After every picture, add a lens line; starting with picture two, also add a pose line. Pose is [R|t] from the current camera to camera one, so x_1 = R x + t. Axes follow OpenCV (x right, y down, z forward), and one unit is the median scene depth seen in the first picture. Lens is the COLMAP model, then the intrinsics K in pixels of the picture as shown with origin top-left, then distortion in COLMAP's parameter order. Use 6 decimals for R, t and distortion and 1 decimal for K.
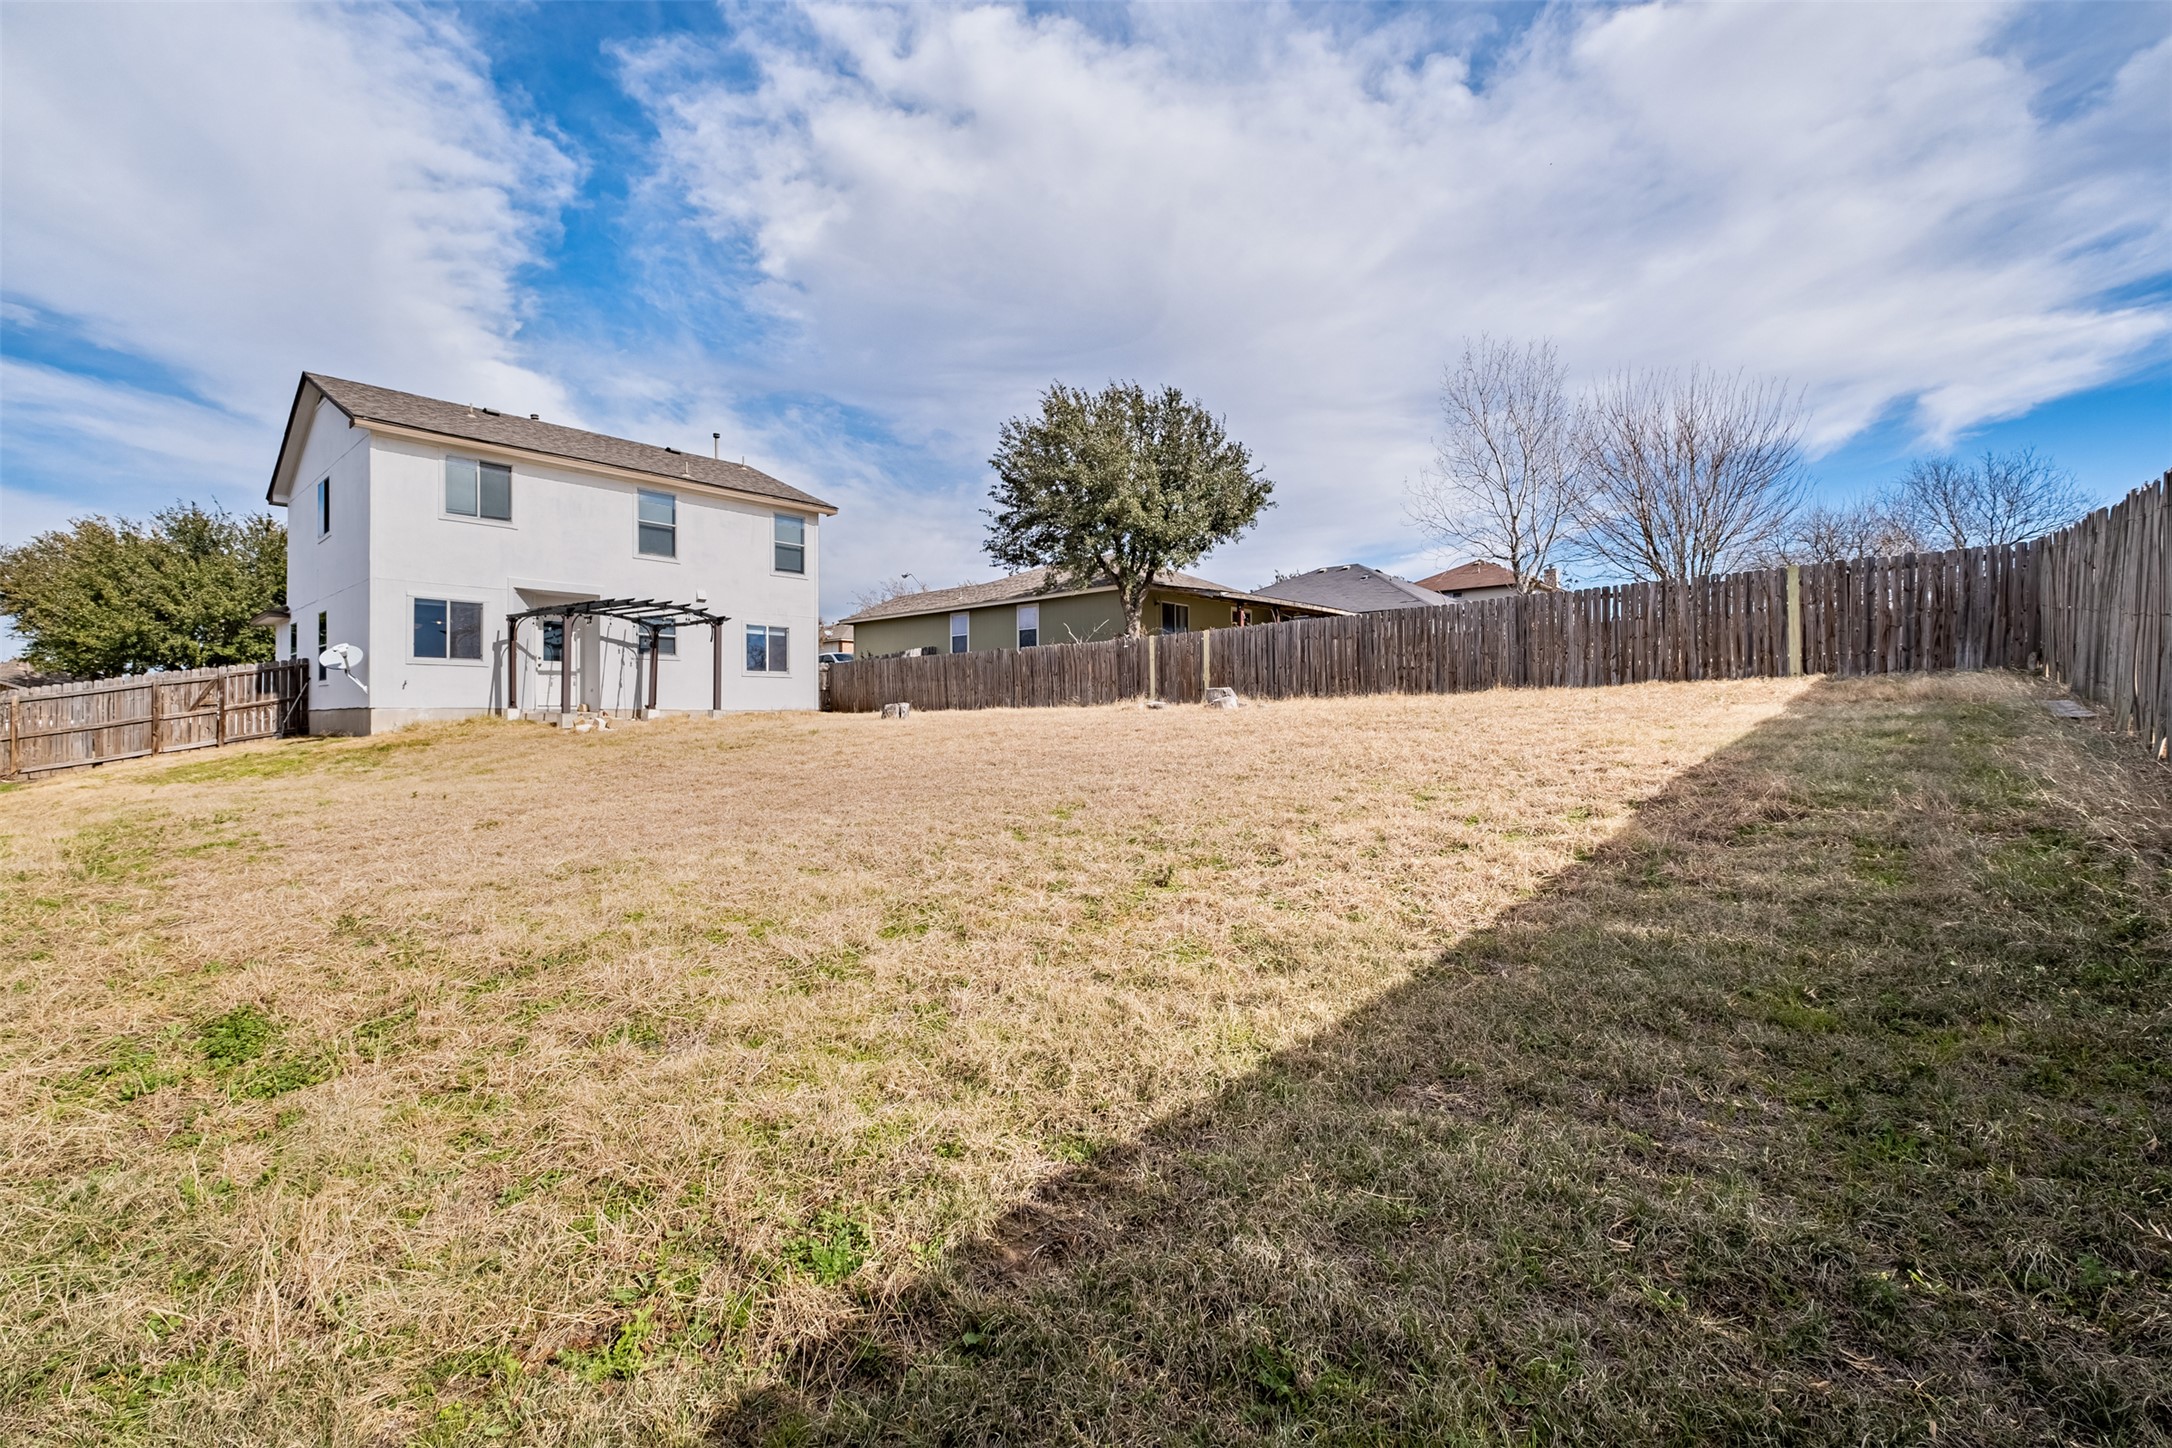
lens RADIAL K [[938.4, 0, 1086.5], [0, 938.4, 725.5], [0, 0, 1]] dist [-0.000328, -0.000852]
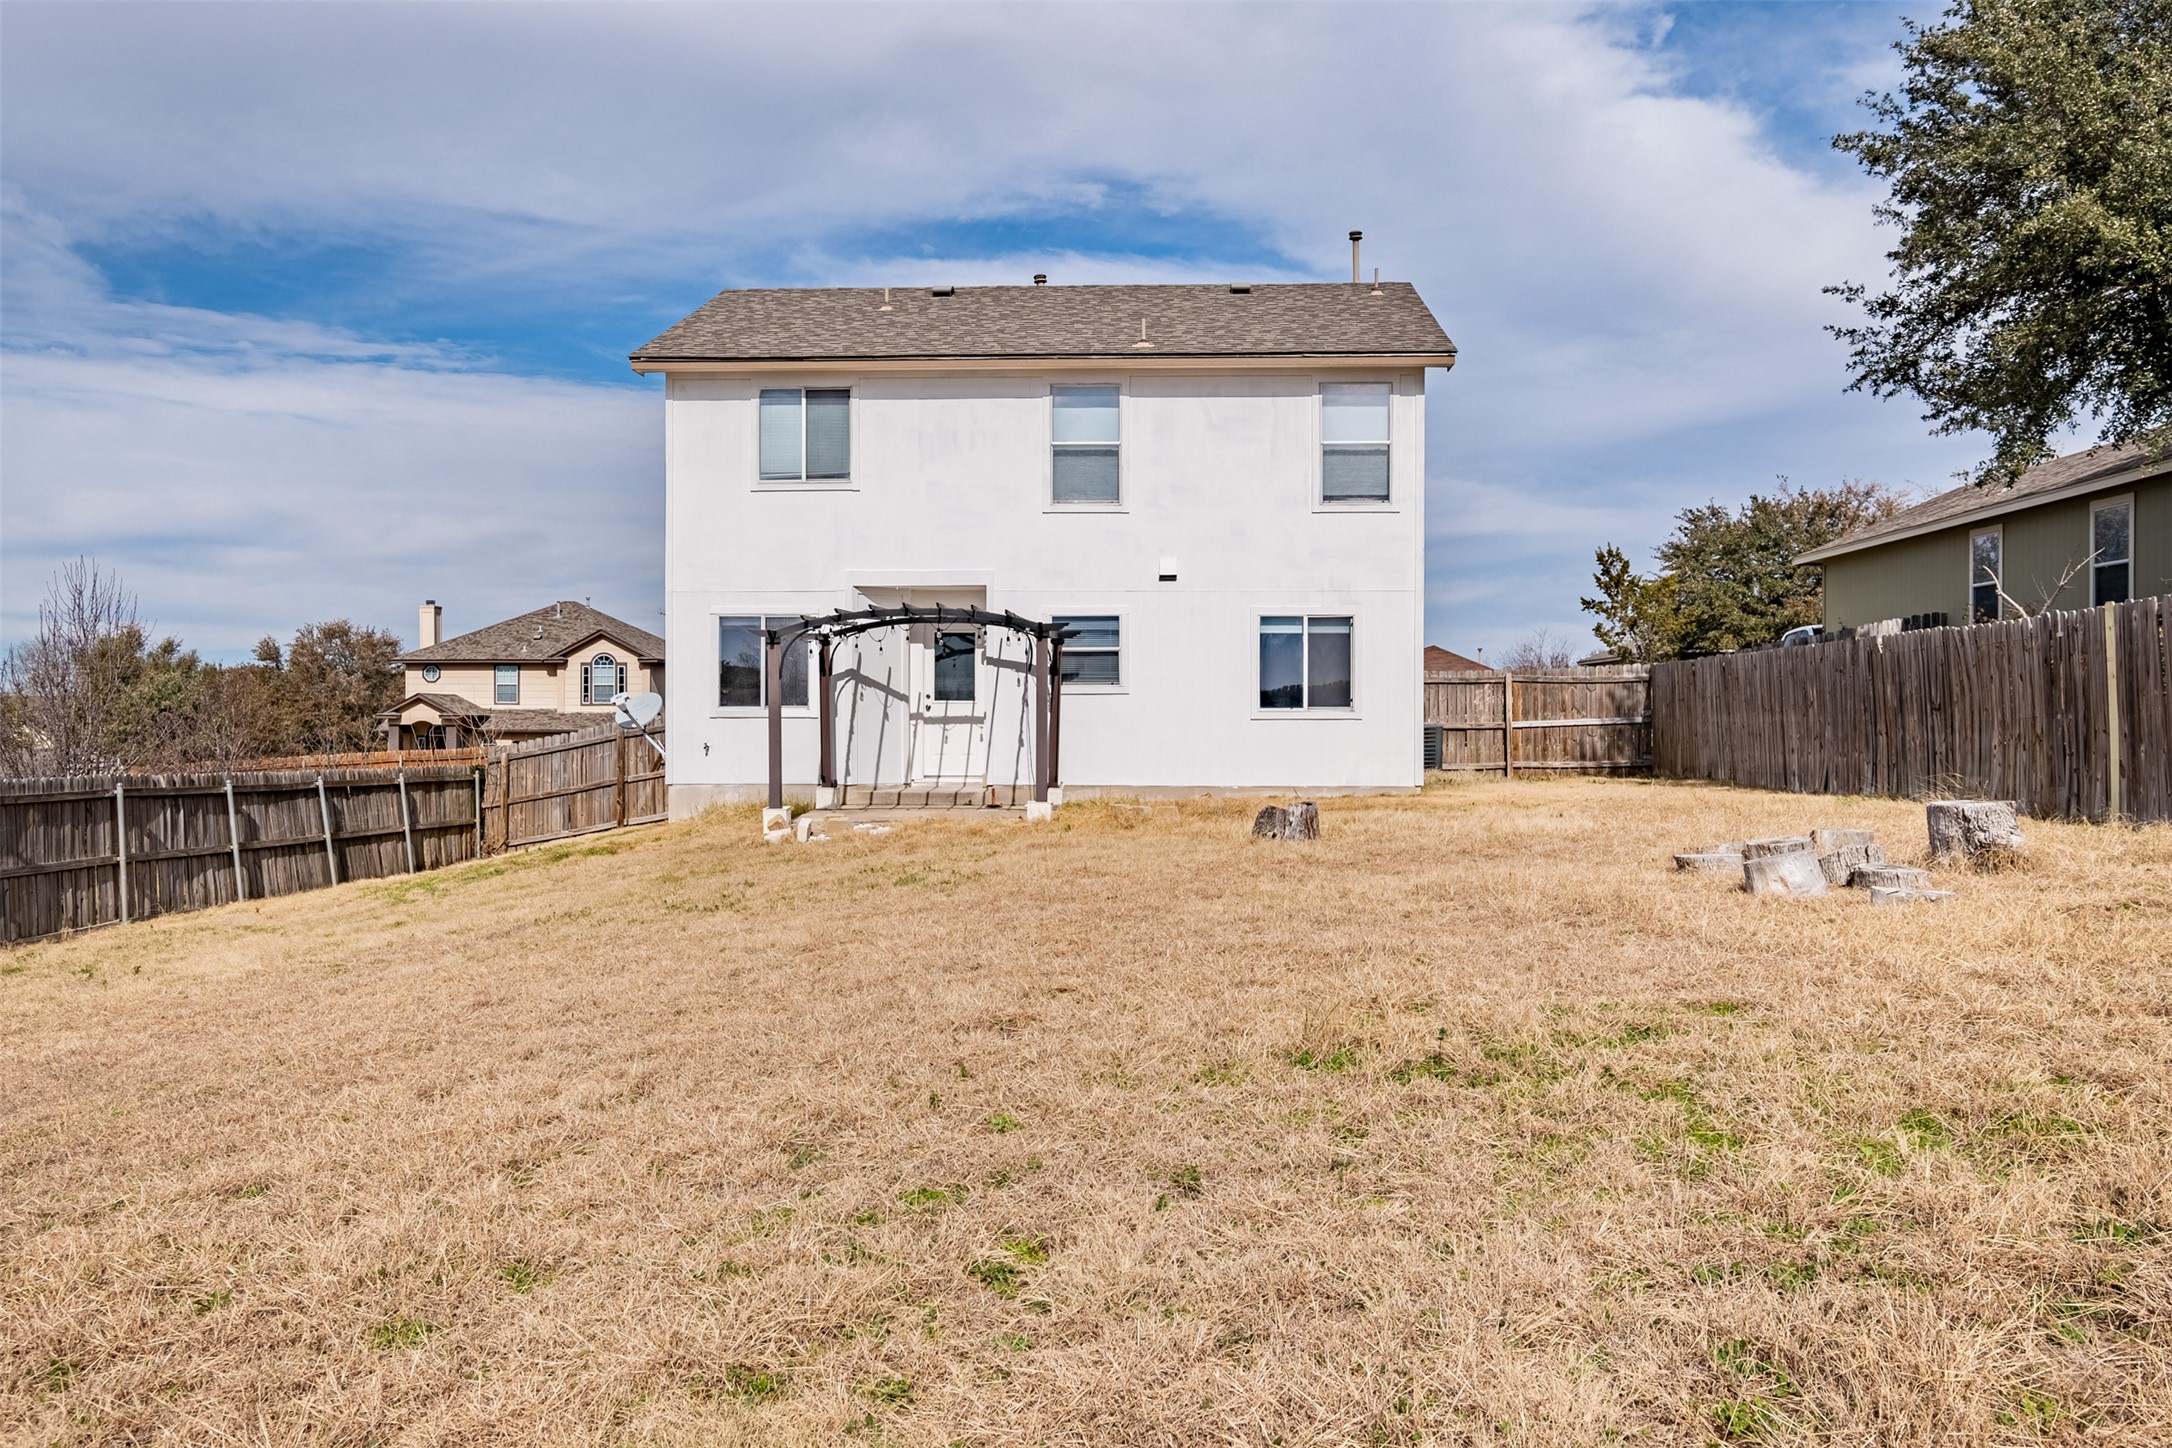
lens RADIAL K [[1846.9, 0, 1085.3], [0, 1846.9, 715.1], [0, 0, 1]] dist [-0.008571, 0.002077]
pose [[0.627969, 0.003007, -0.778233, 0.346345], [-0.006631, 0.999977, -0.001487, -0.051558], [0.778210, 0.006095, 0.627974, 0.298359]]
